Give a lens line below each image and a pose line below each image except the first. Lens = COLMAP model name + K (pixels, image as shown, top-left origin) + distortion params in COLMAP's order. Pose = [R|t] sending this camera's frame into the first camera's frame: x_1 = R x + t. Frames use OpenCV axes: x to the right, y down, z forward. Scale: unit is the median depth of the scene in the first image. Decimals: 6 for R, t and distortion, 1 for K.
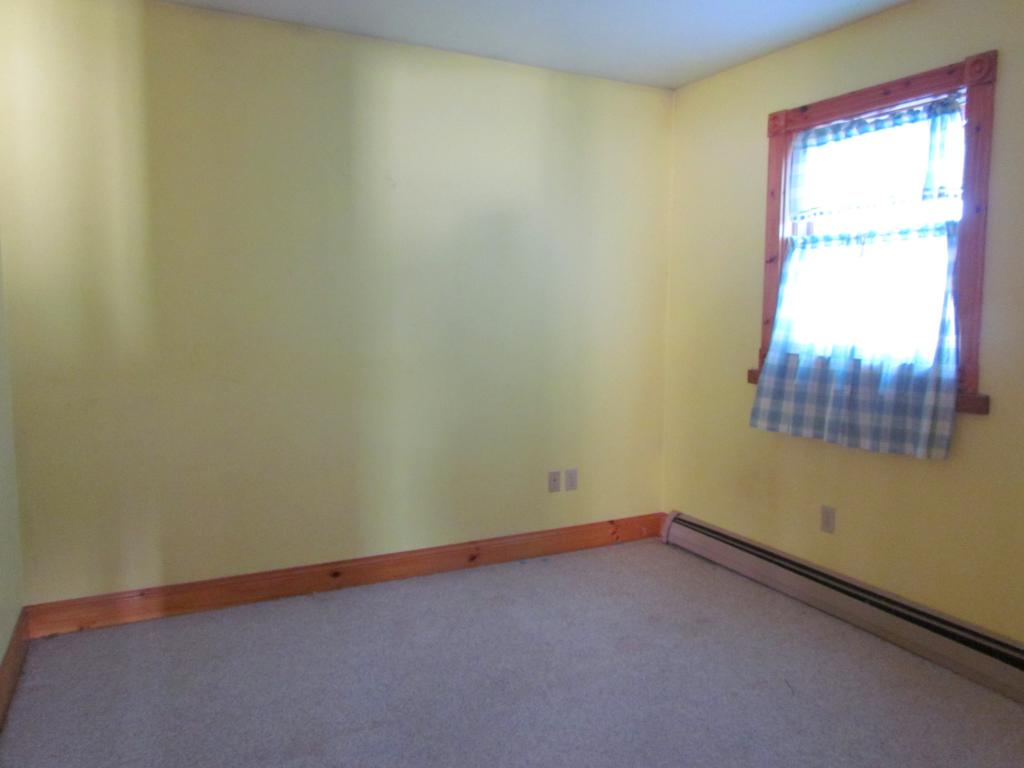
lens RADIAL K [[734.2, 0, 512.9], [0, 734.2, 384.4], [0, 0, 1]] dist [-0.022733, 0.003536]
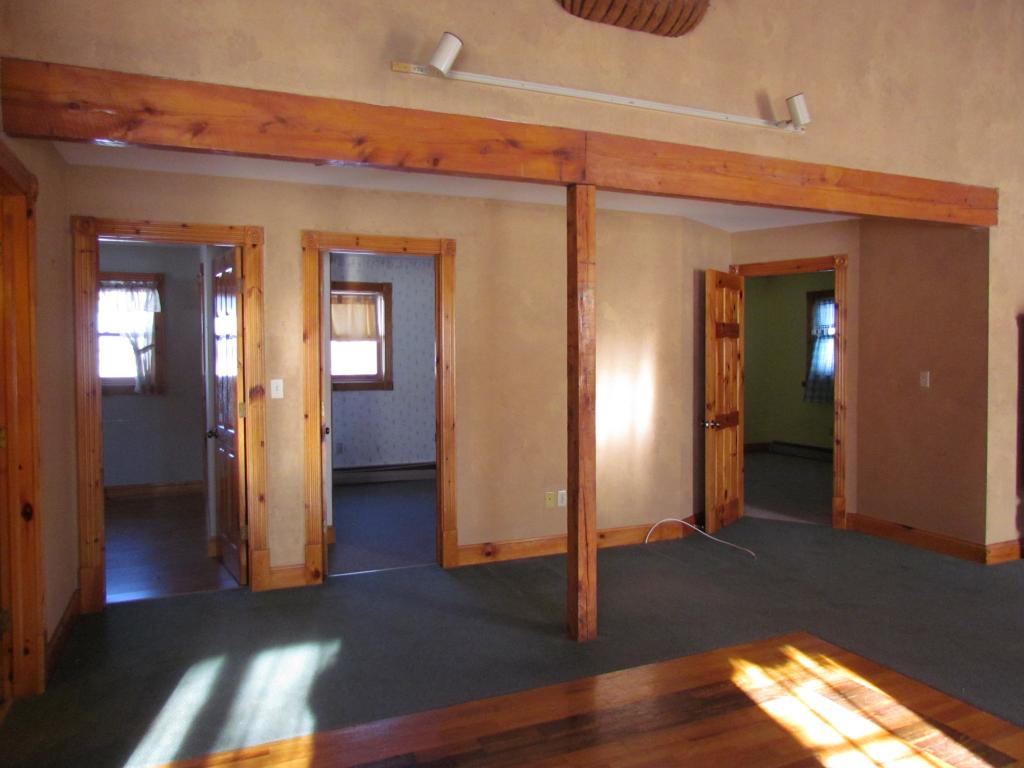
lens RADIAL K [[734.2, 0, 510.6], [0, 734.2, 382.4], [0, 0, 1]] dist [-0.022733, 0.003536]
pose [[0.998262, -0.014438, -0.057138, -0.654768], [0.011035, 0.998172, -0.059429, 0.143887], [0.057892, 0.058695, 0.996596, -1.918835]]
